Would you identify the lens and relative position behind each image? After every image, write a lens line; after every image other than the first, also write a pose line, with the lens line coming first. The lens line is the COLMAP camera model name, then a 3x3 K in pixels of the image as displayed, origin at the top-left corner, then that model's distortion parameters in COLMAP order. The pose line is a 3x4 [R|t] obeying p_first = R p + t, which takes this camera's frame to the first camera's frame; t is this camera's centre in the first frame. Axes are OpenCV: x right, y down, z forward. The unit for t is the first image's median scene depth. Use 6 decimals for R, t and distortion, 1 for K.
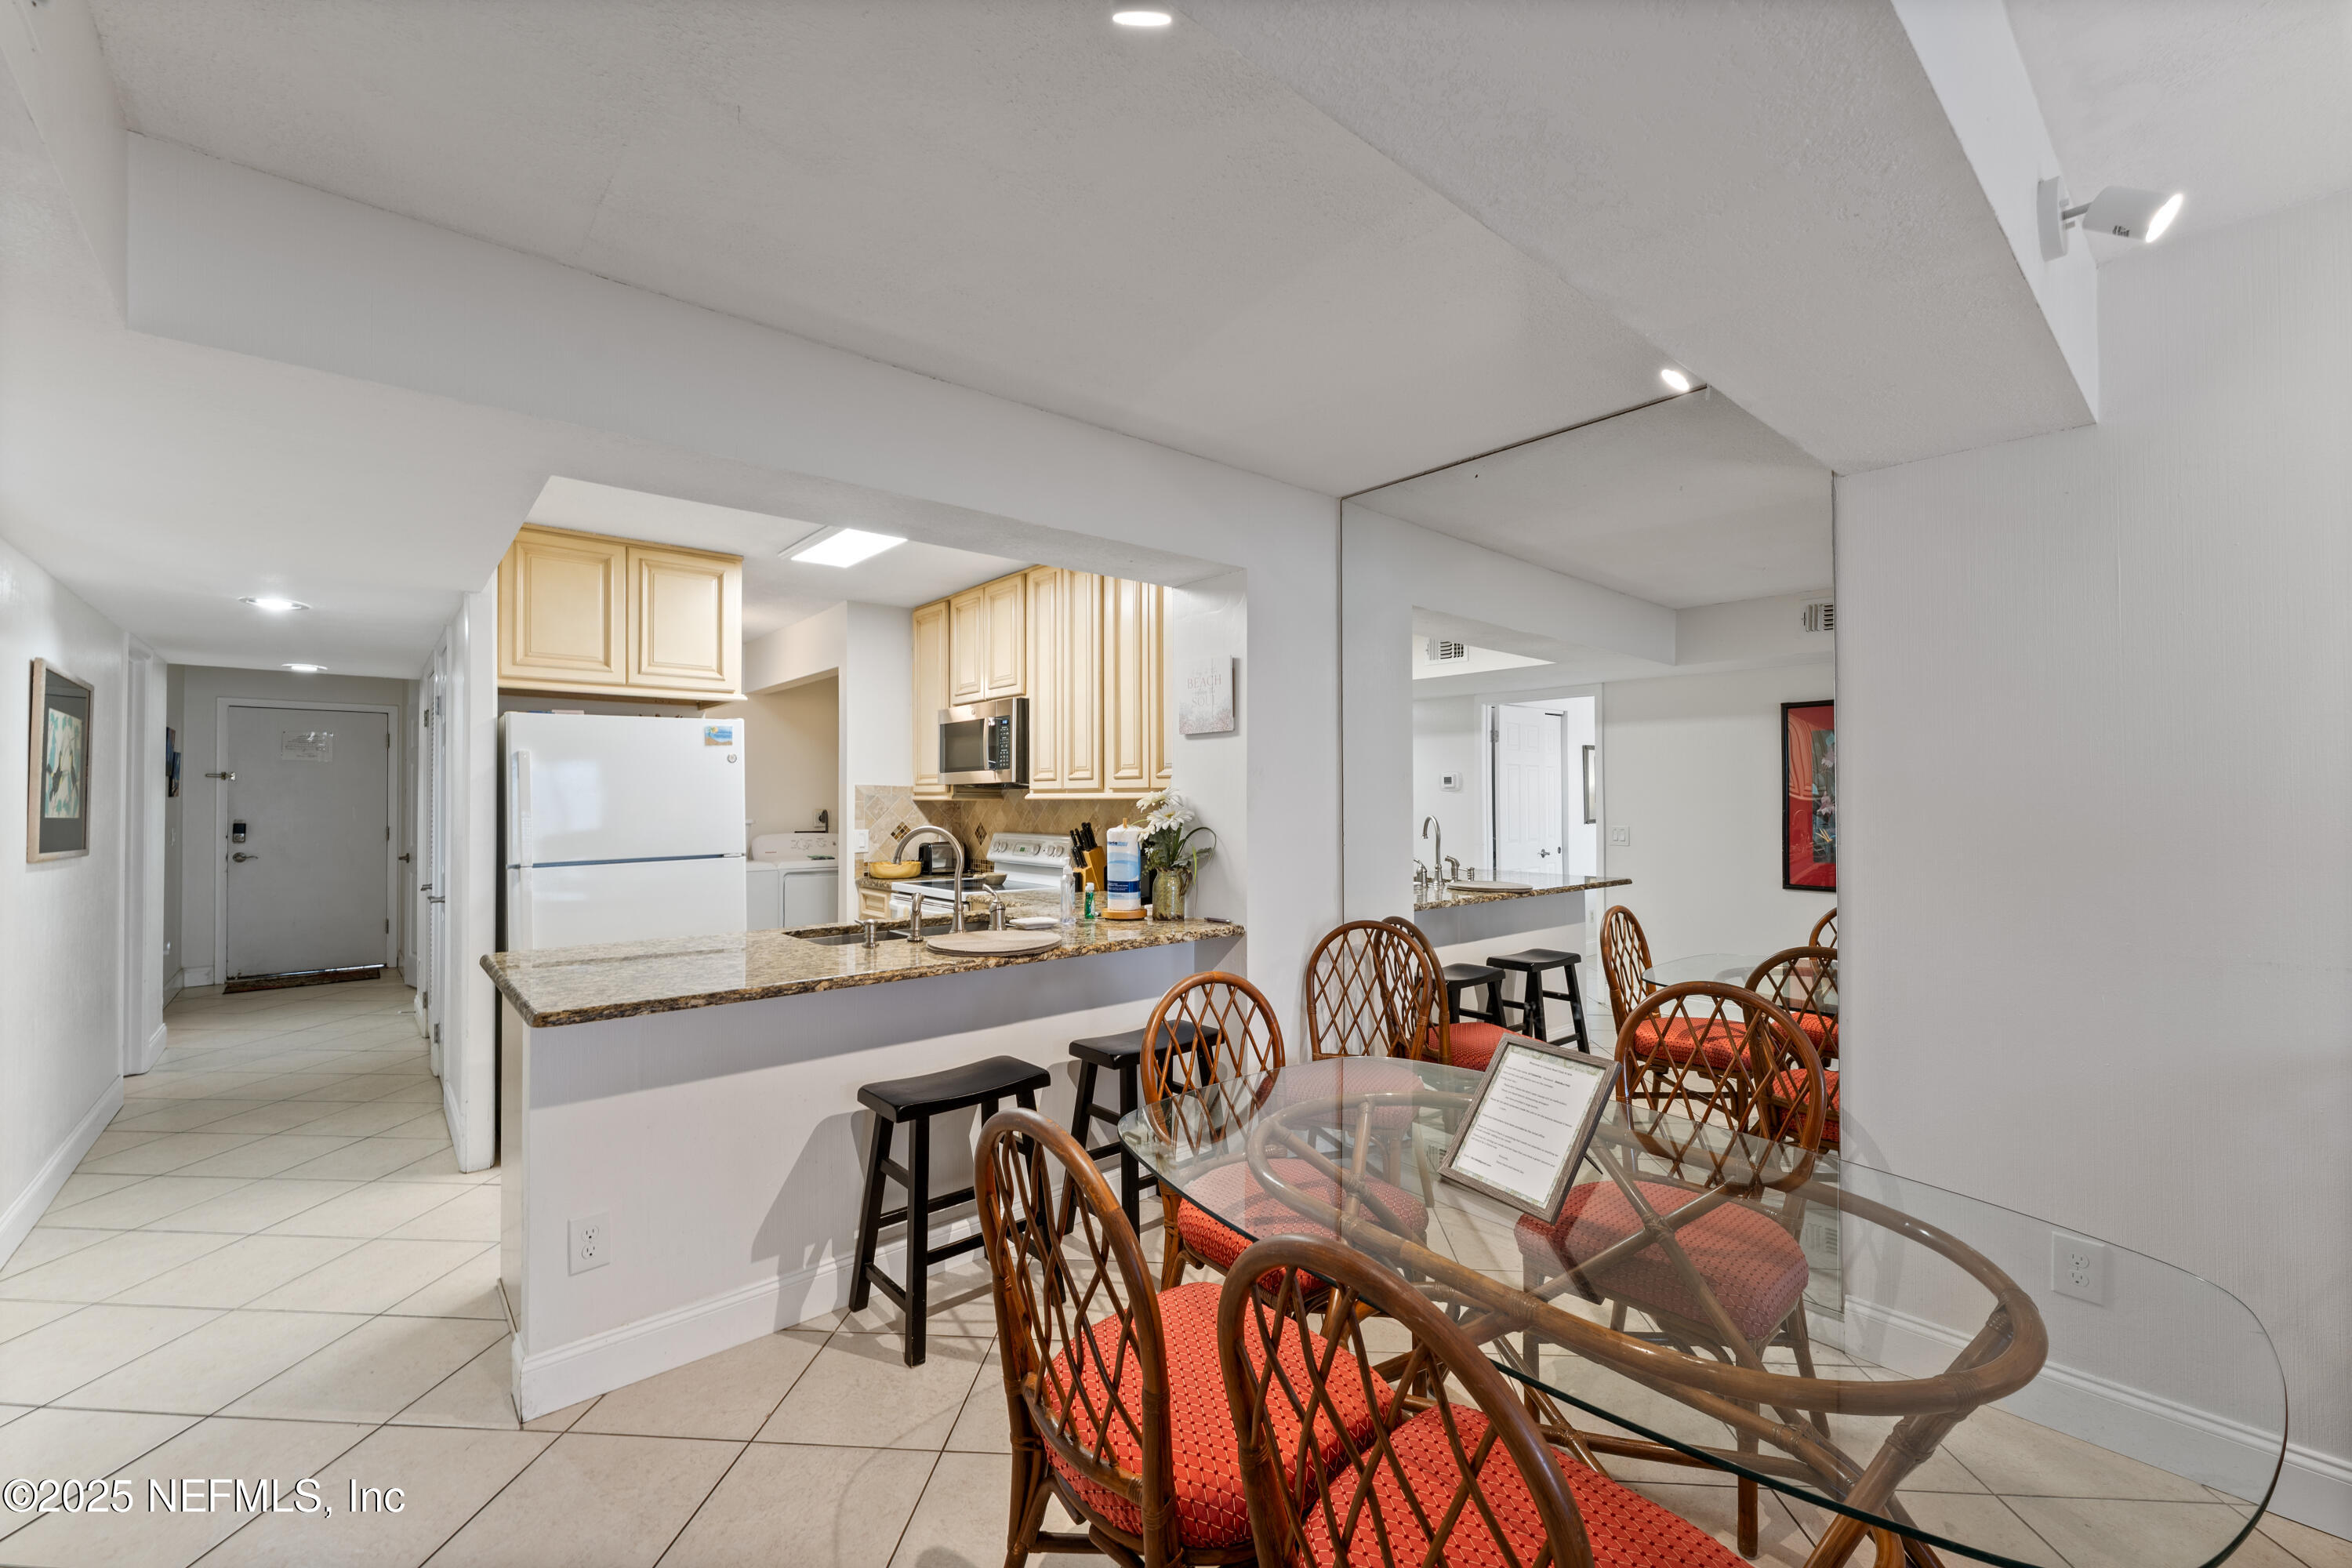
lens RADIAL K [[951.0, 0, 1175.6], [0, 951.0, 793.3], [0, 0, 1]] dist [-0.002548, -0.000888]
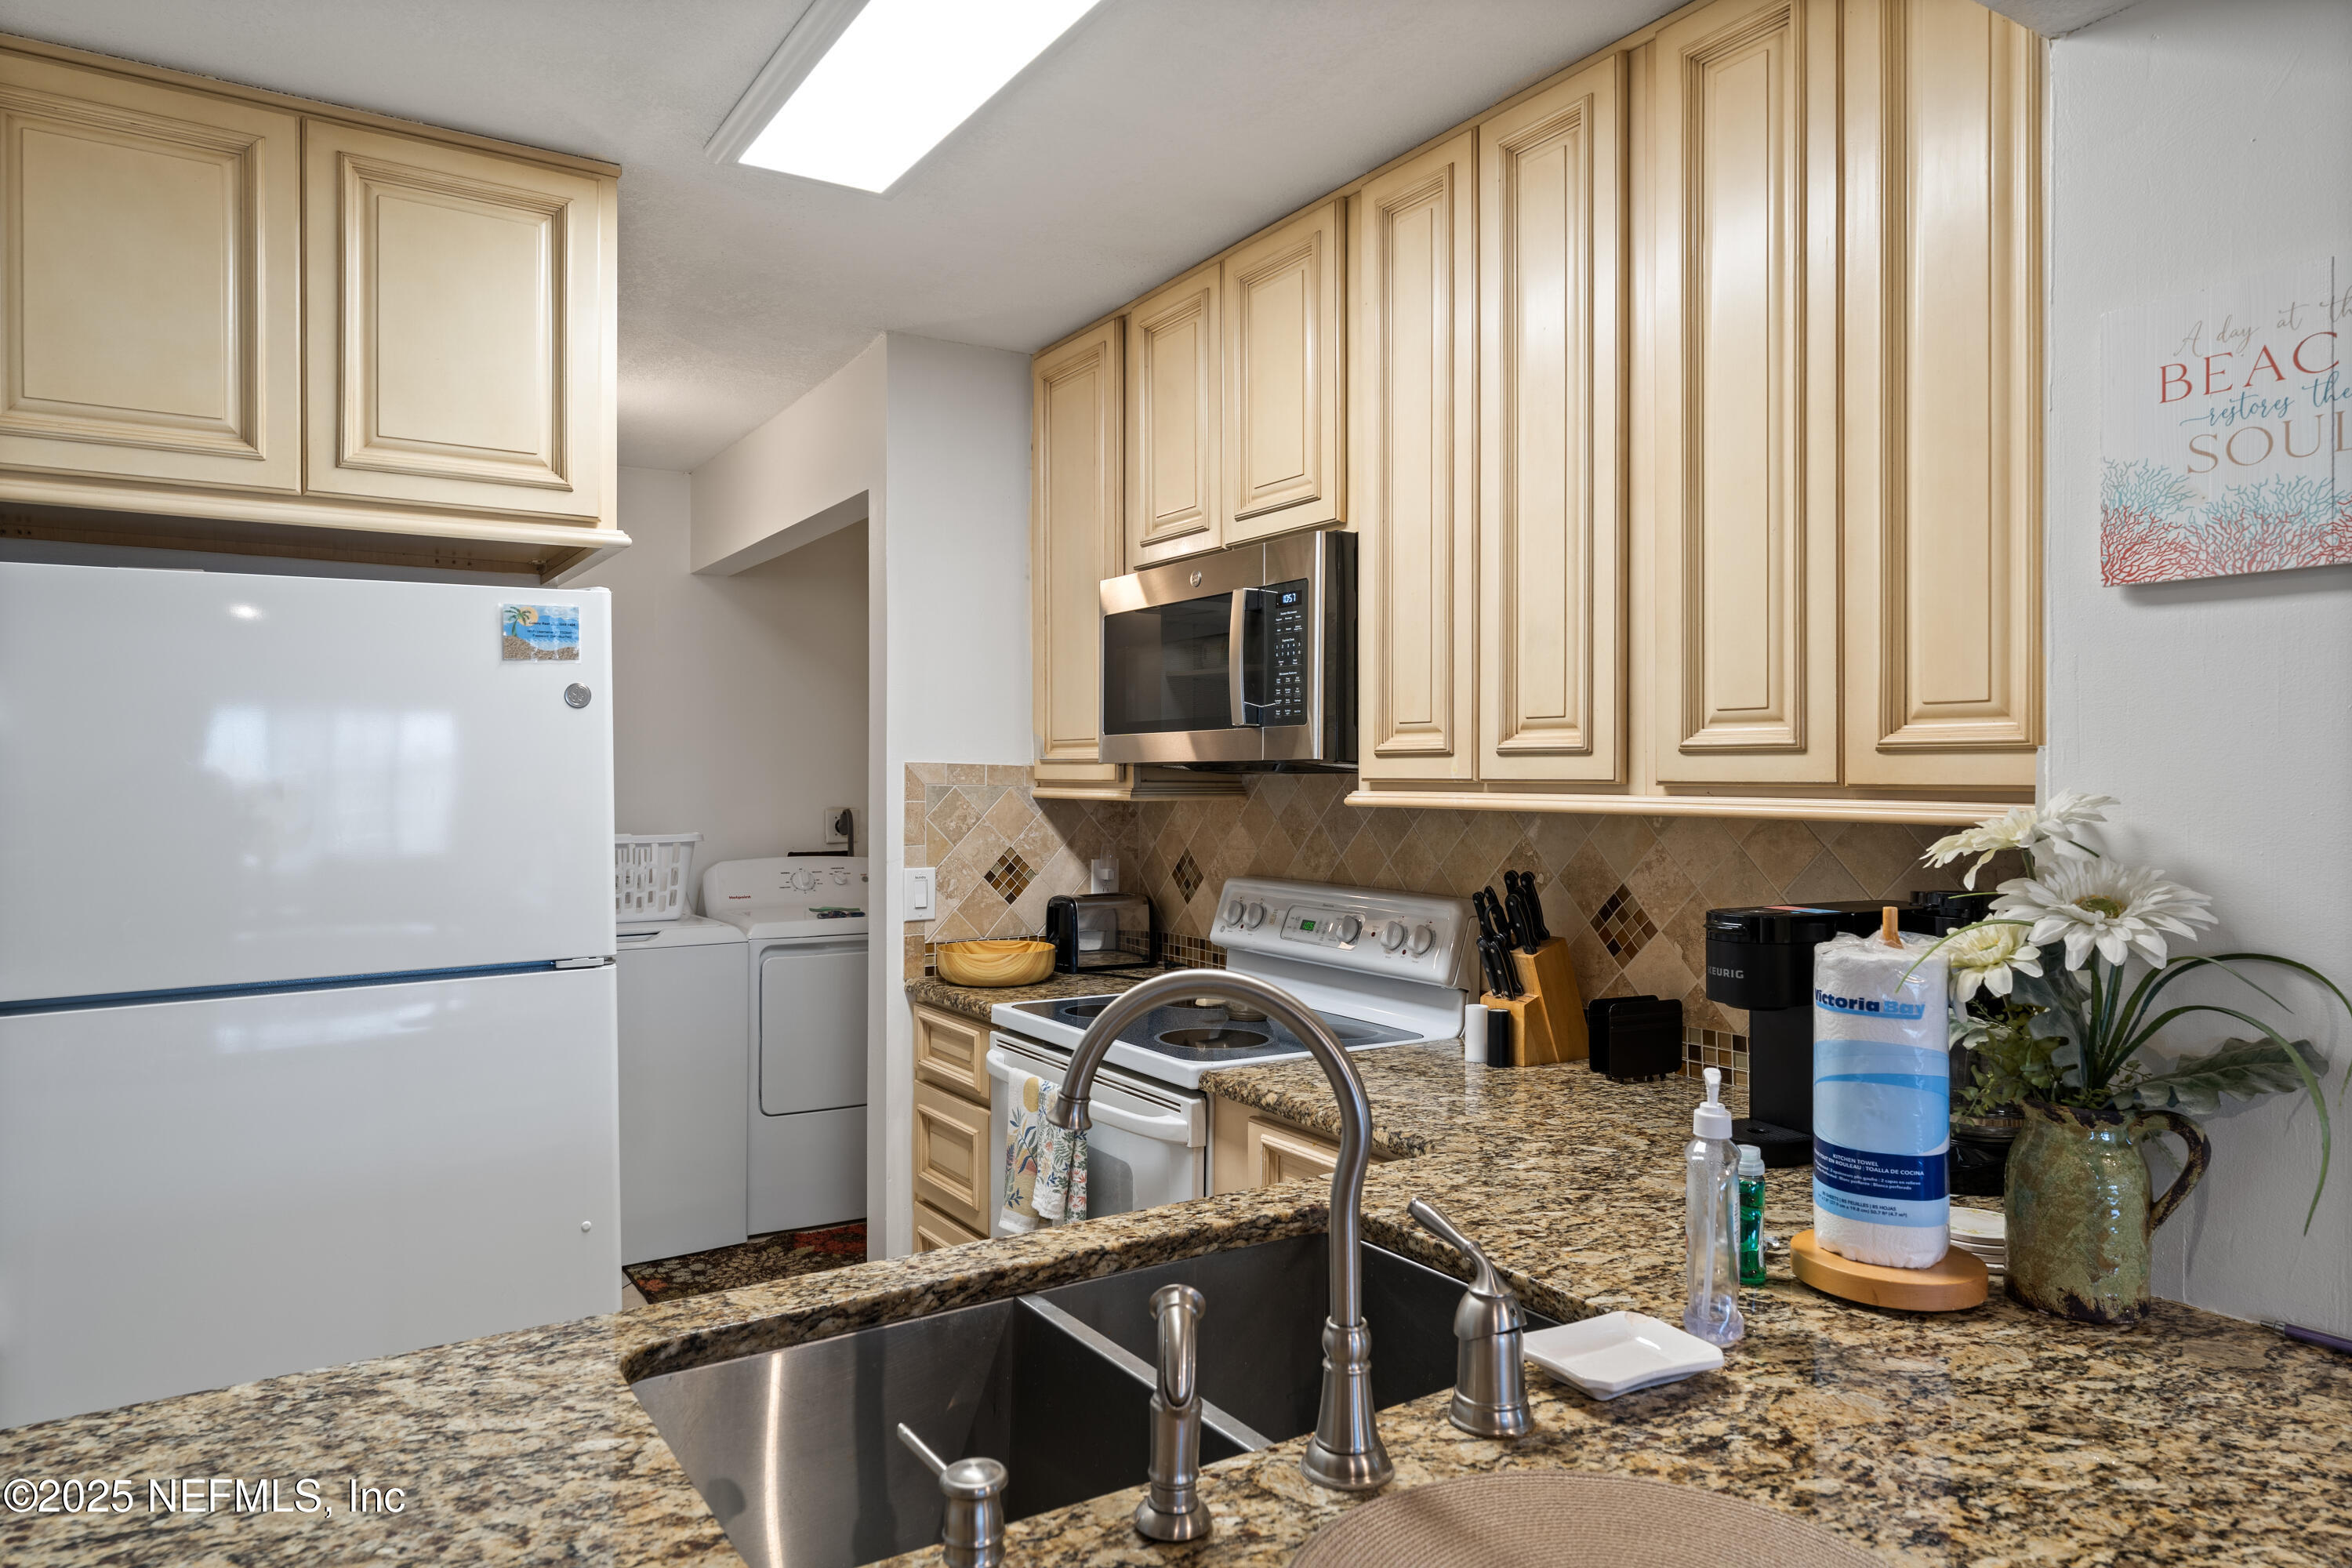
lens RADIAL K [[1440.5, 0, 1162.3], [0, 1440.5, 782.9], [0, 0, 1]] dist [0.004071, -0.002281]
pose [[0.988888, 0.003627, -0.148621, -0.154266], [-0.001710, 0.999914, 0.013020, -0.010391], [0.148655, -0.012621, 0.988809, 0.459974]]
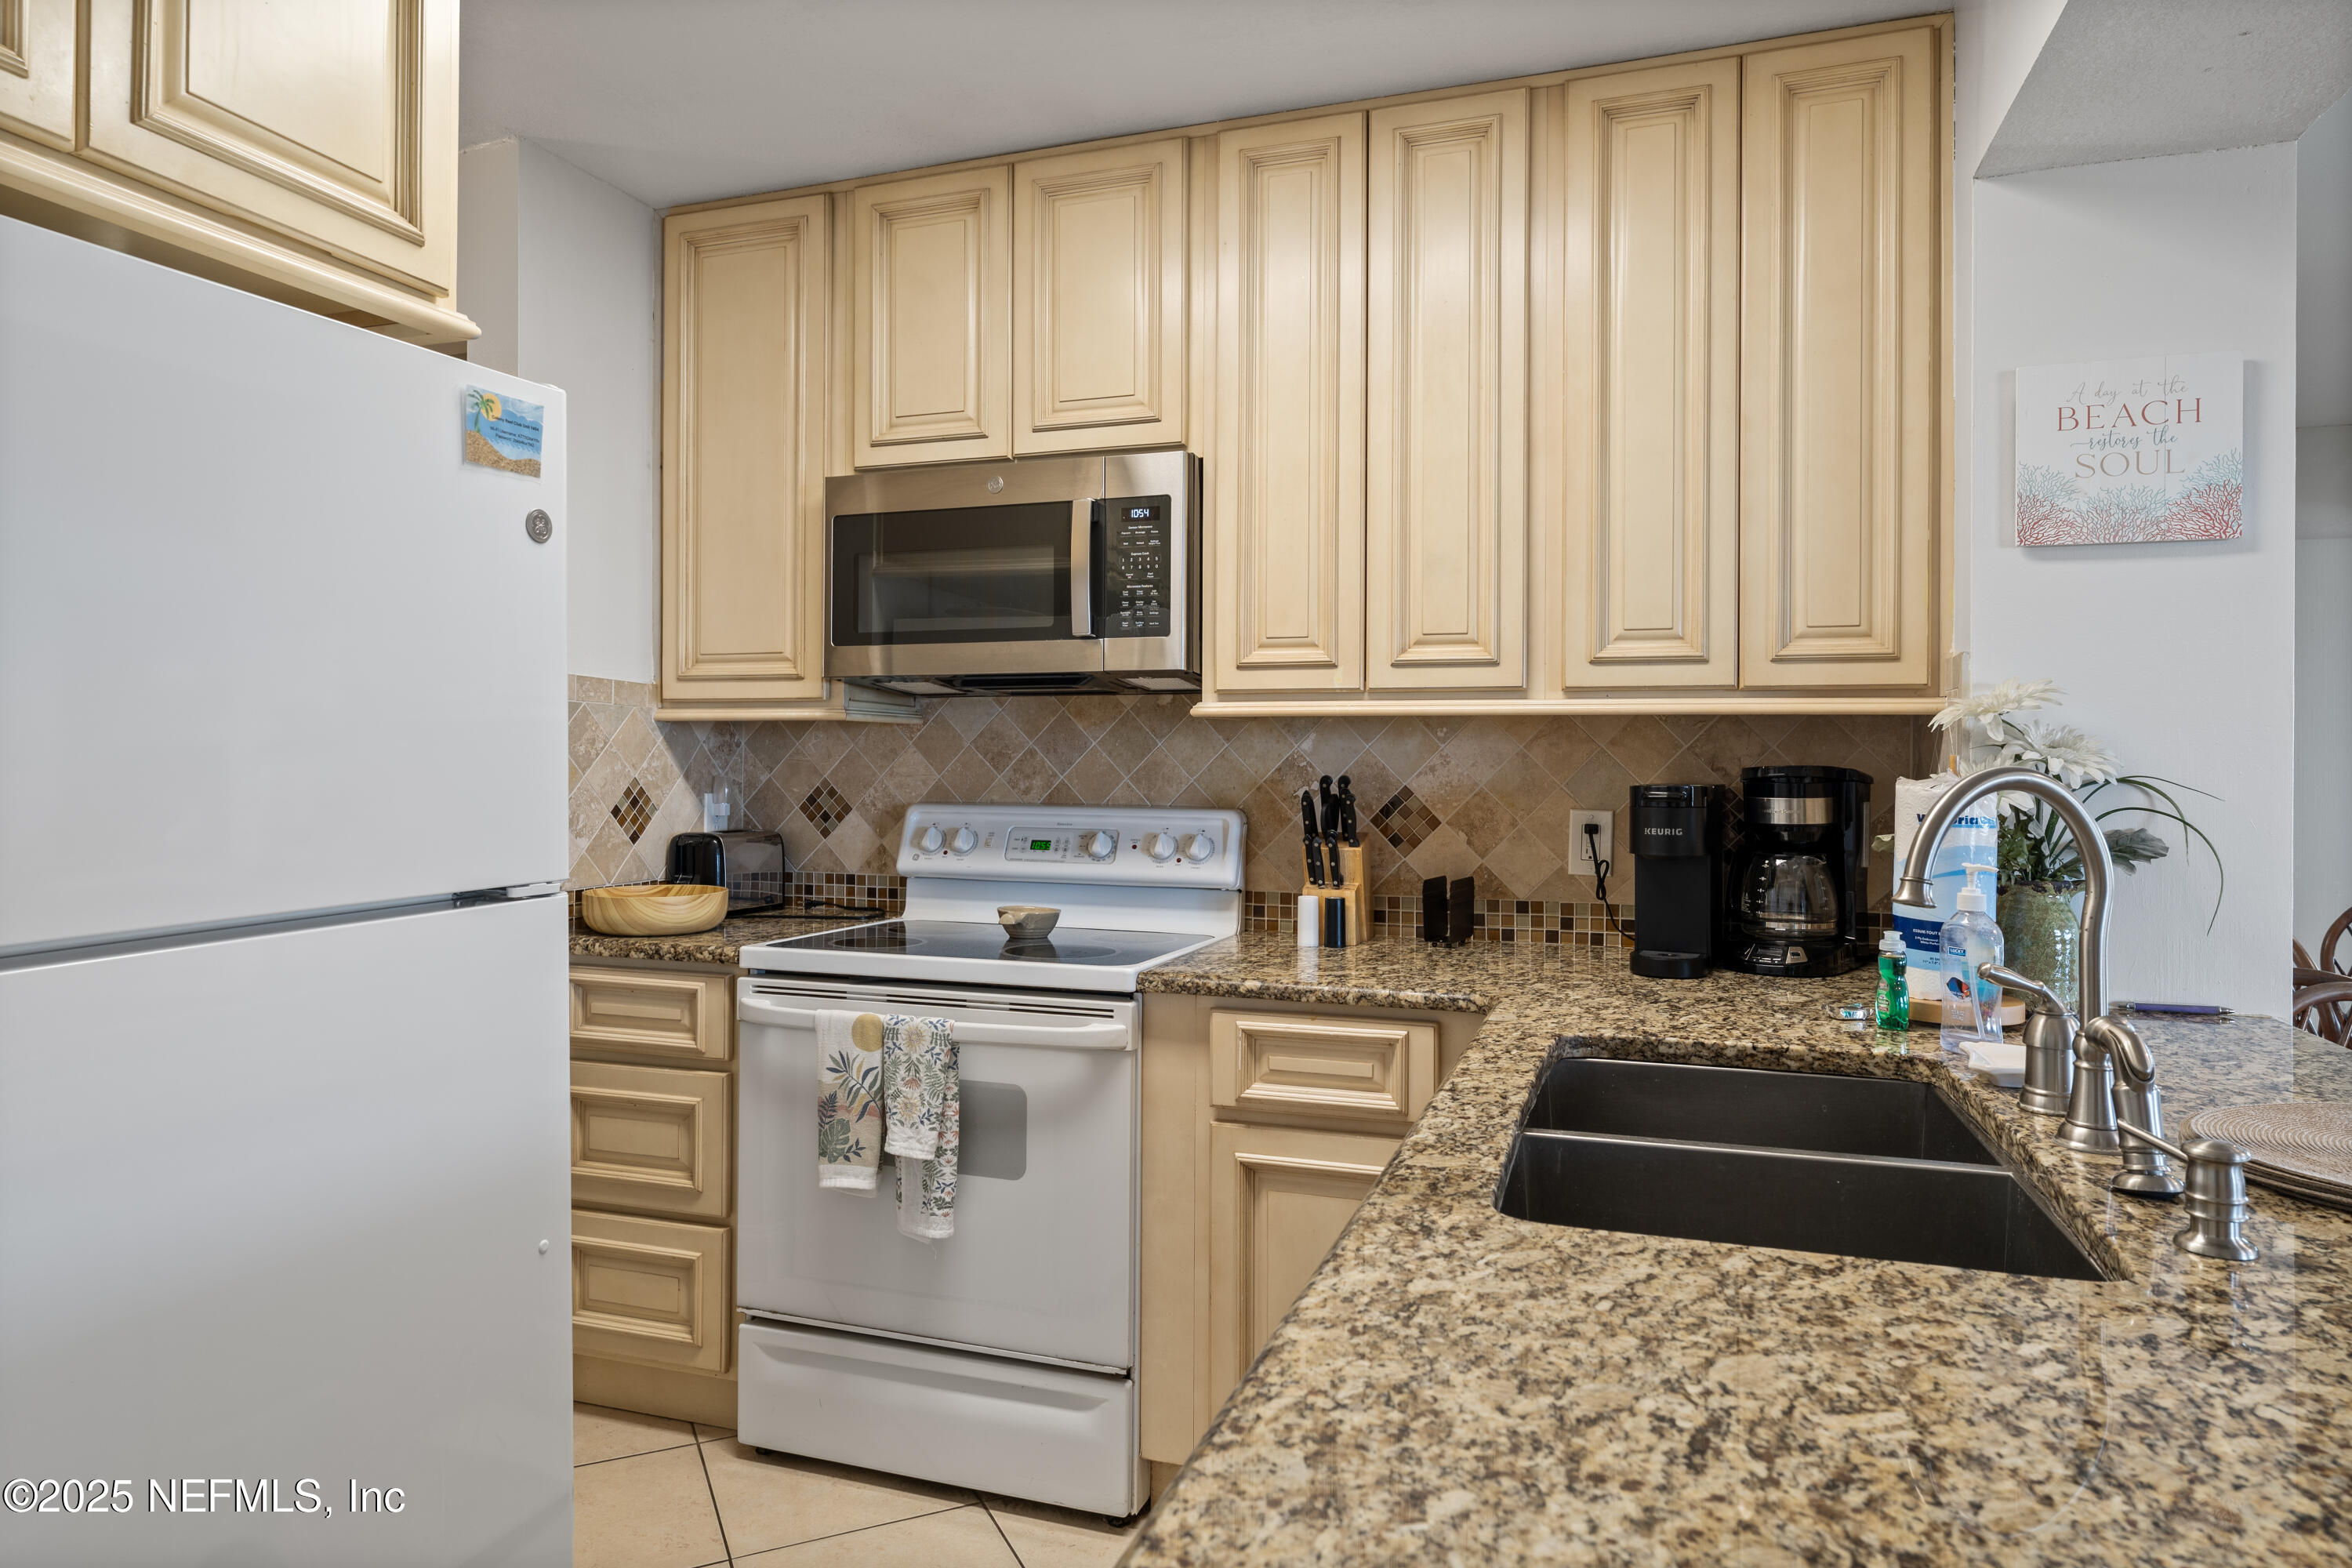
lens RADIAL K [[1401.4, 0, 1172.7], [0, 1401.4, 764.3], [0, 0, 1]] dist [0.001598, -0.001459]
pose [[0.868084, 0.007448, 0.496361, -0.477765], [-0.011573, 0.999919, 0.005237, 0.024554], [-0.496282, -0.010291, 0.868101, 0.536125]]
